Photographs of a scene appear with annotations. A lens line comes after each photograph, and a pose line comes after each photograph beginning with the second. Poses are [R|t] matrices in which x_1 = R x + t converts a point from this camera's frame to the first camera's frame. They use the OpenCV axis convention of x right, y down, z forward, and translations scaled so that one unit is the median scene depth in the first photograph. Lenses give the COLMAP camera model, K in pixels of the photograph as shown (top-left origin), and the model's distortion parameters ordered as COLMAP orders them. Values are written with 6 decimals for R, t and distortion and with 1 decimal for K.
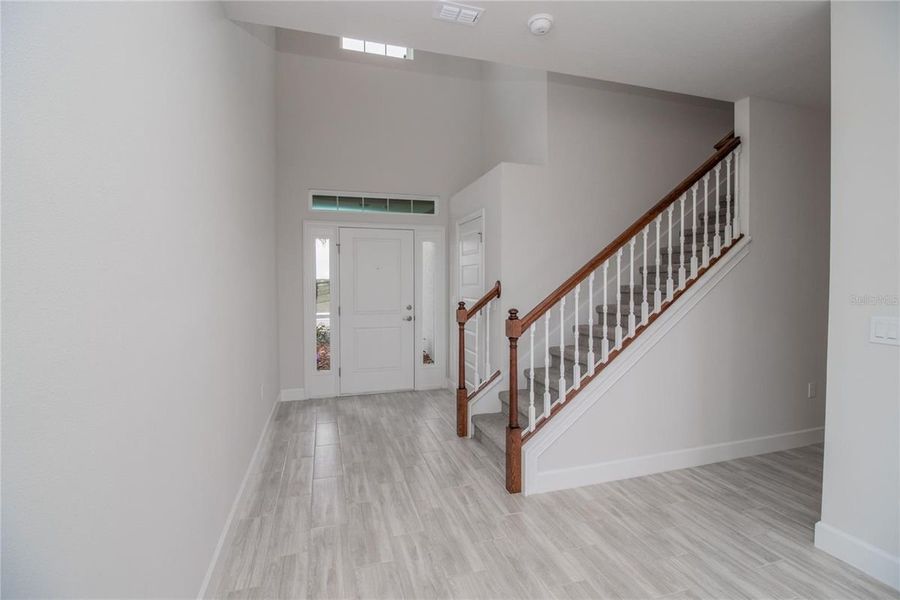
lens RADIAL K [[415.7, 0, 451.3], [0, 415.7, 290.7], [0, 0, 1]] dist [0.000106, -0.012906]
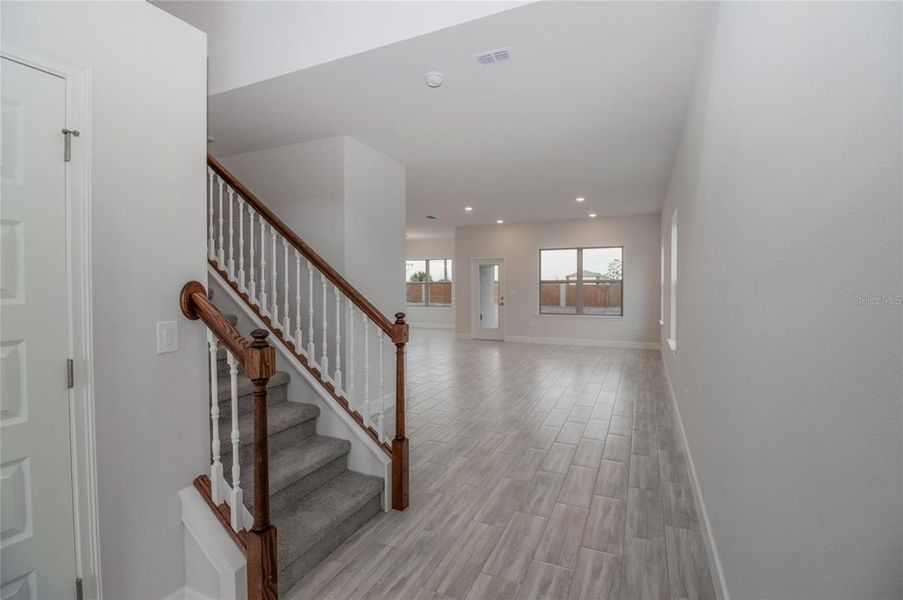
lens RADIAL K [[417.1, 0, 452.8], [0, 417.1, 290.7], [0, 0, 1]] dist [0.000106, -0.012906]
pose [[-0.748145, -0.005250, 0.663514, -0.610004], [0.018629, 0.999408, 0.028913, -0.033583], [-0.663273, 0.033991, -0.747605, 1.756597]]
